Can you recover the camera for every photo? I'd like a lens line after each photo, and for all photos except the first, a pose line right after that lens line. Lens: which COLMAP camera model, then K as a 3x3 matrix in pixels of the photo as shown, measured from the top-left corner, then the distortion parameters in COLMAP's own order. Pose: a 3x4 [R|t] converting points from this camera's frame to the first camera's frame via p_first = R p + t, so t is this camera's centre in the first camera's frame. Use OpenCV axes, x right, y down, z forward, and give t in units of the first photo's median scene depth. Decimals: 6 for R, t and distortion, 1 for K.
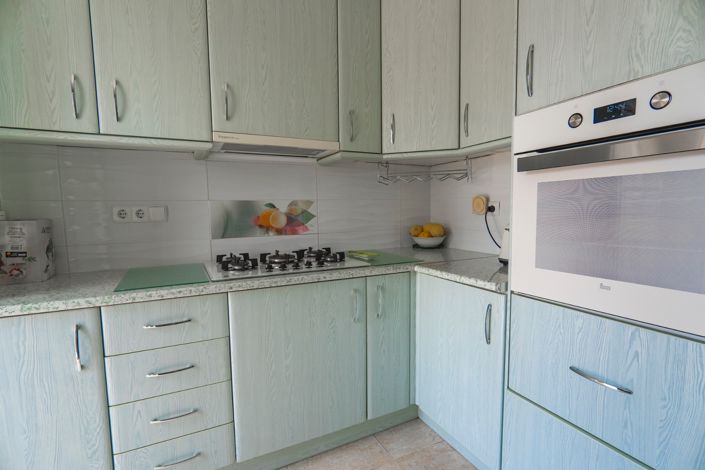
lens RADIAL K [[331.6, 0, 352.5], [0, 331.6, 235.0], [0, 0, 1]] dist [-0.021220, 0.000557]
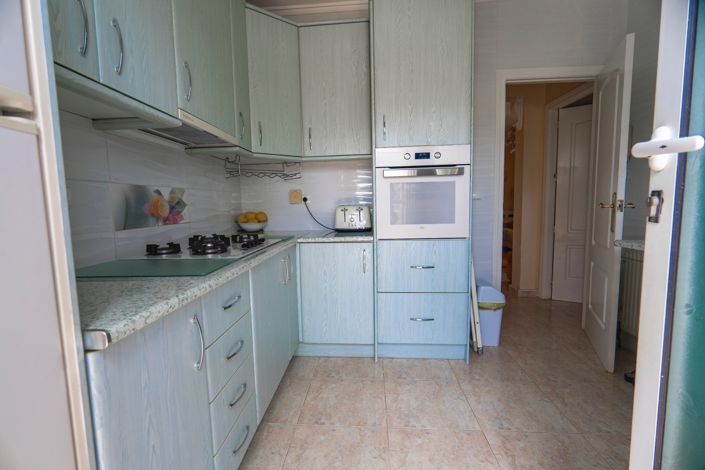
lens RADIAL K [[331.6, 0, 352.5], [0, 331.6, 235.0], [0, 0, 1]] dist [-0.021220, 0.000557]
pose [[0.498582, -0.079176, 0.863219, -0.769658], [0.080817, 0.995728, 0.044651, 0.029550], [-0.863067, 0.047501, 0.502851, 0.102323]]
